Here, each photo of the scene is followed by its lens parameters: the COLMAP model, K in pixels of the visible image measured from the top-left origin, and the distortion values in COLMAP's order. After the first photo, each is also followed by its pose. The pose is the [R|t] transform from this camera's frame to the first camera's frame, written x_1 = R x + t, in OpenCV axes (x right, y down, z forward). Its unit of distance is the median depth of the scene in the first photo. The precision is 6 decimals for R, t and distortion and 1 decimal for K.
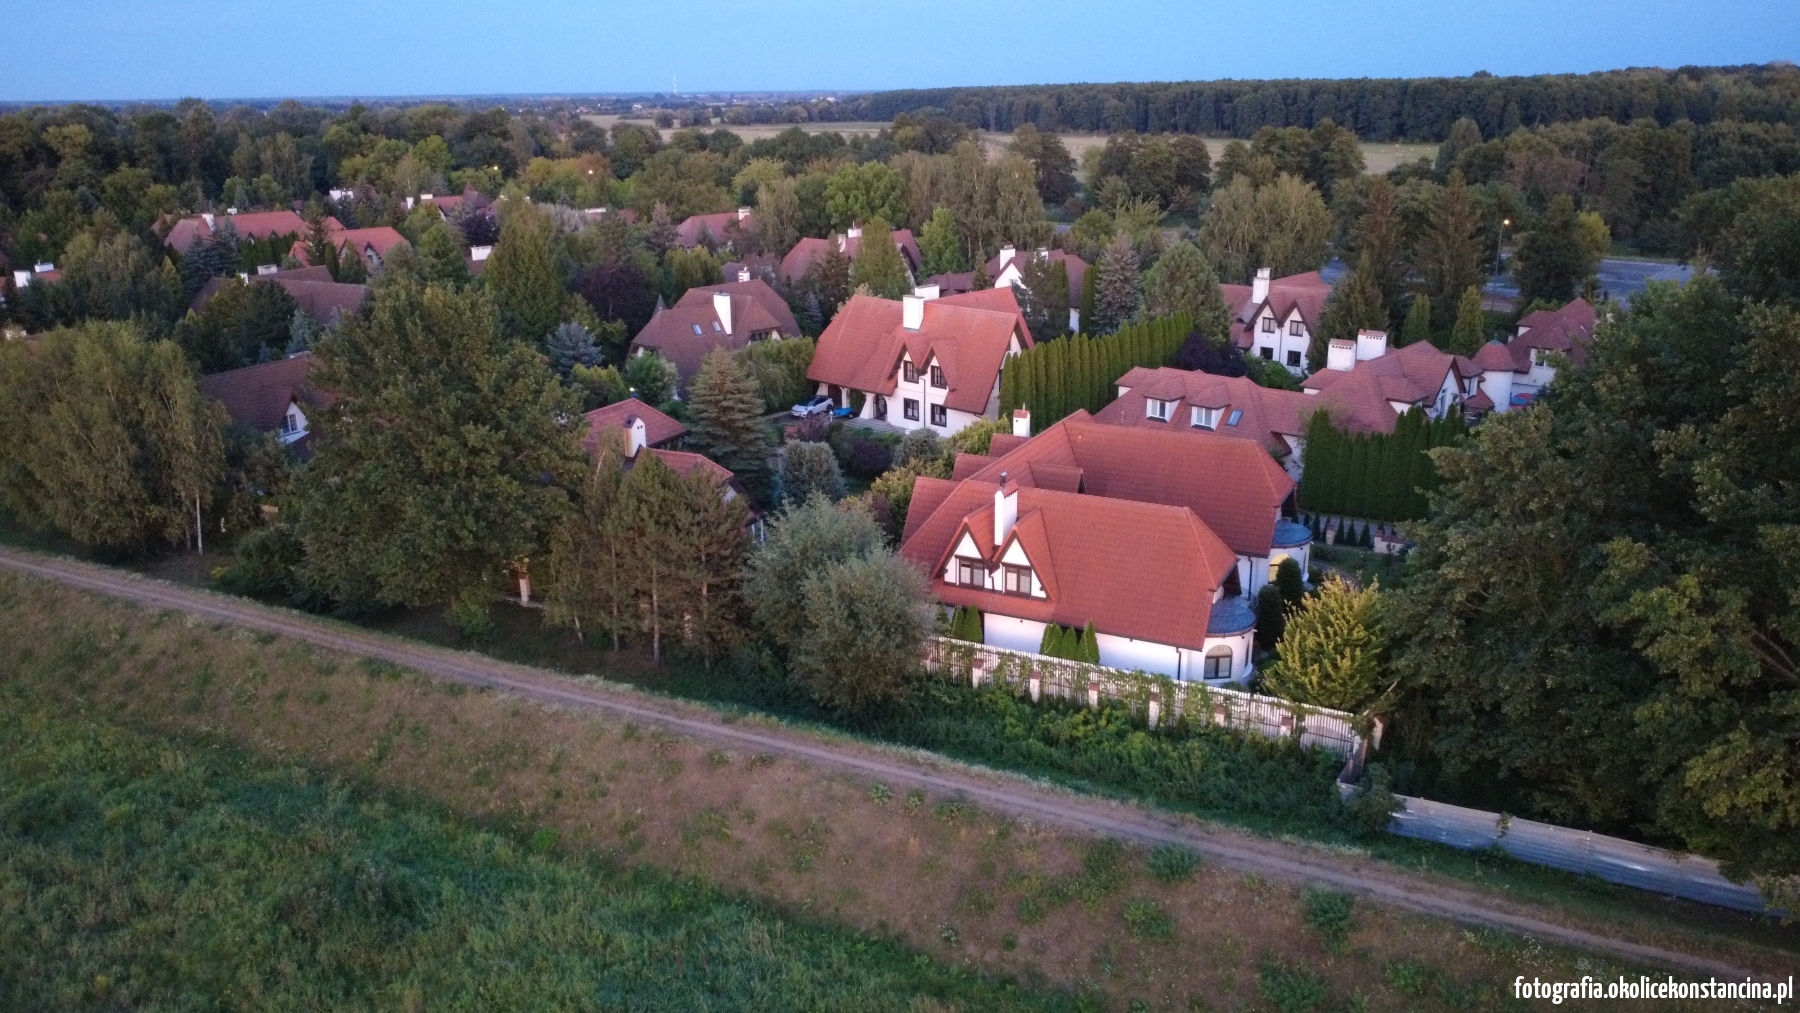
lens RADIAL K [[1322.7, 0, 900.8], [0, 1322.7, 508.6], [0, 0, 1]] dist [-0.001898, -0.004432]
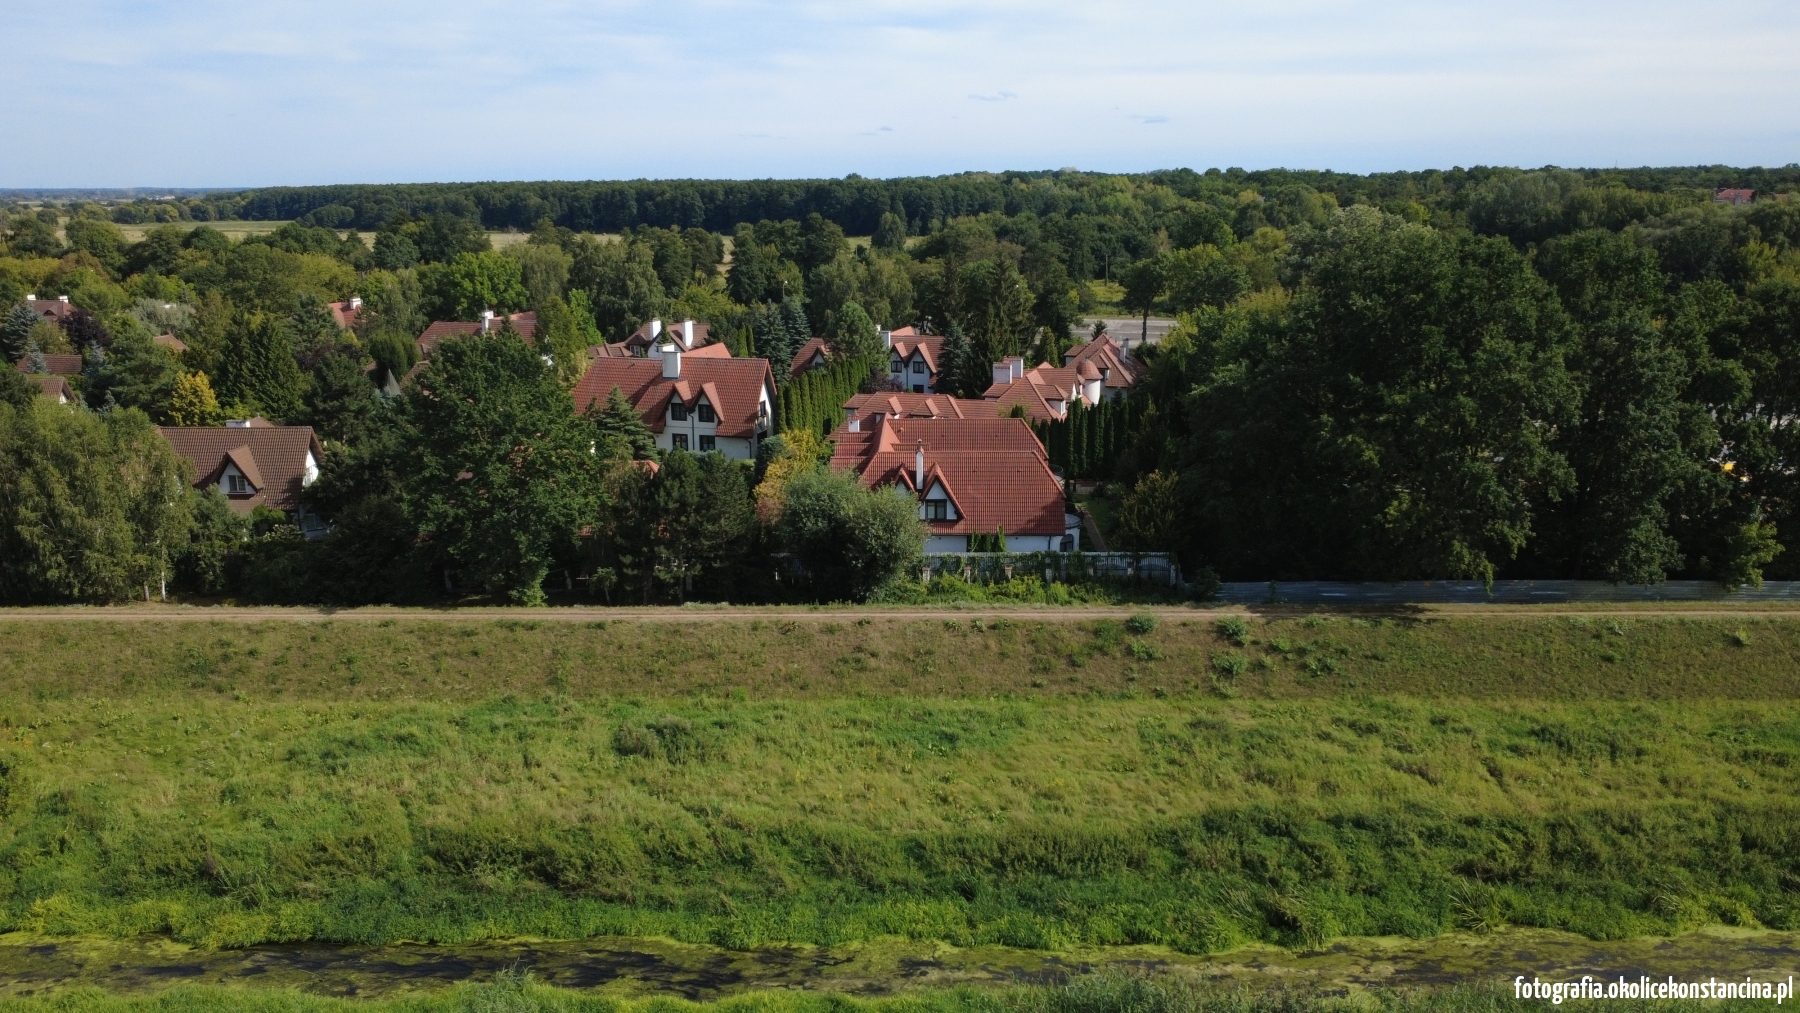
lens RADIAL K [[1322.7, 0, 896.8], [0, 1322.7, 512.2], [0, 0, 1]] dist [-0.001898, -0.004432]
pose [[0.900185, -0.098076, 0.424321, -0.138153], [0.126101, 0.991274, -0.038399, 0.025327], [-0.416853, 0.088074, 0.904697, -0.078641]]
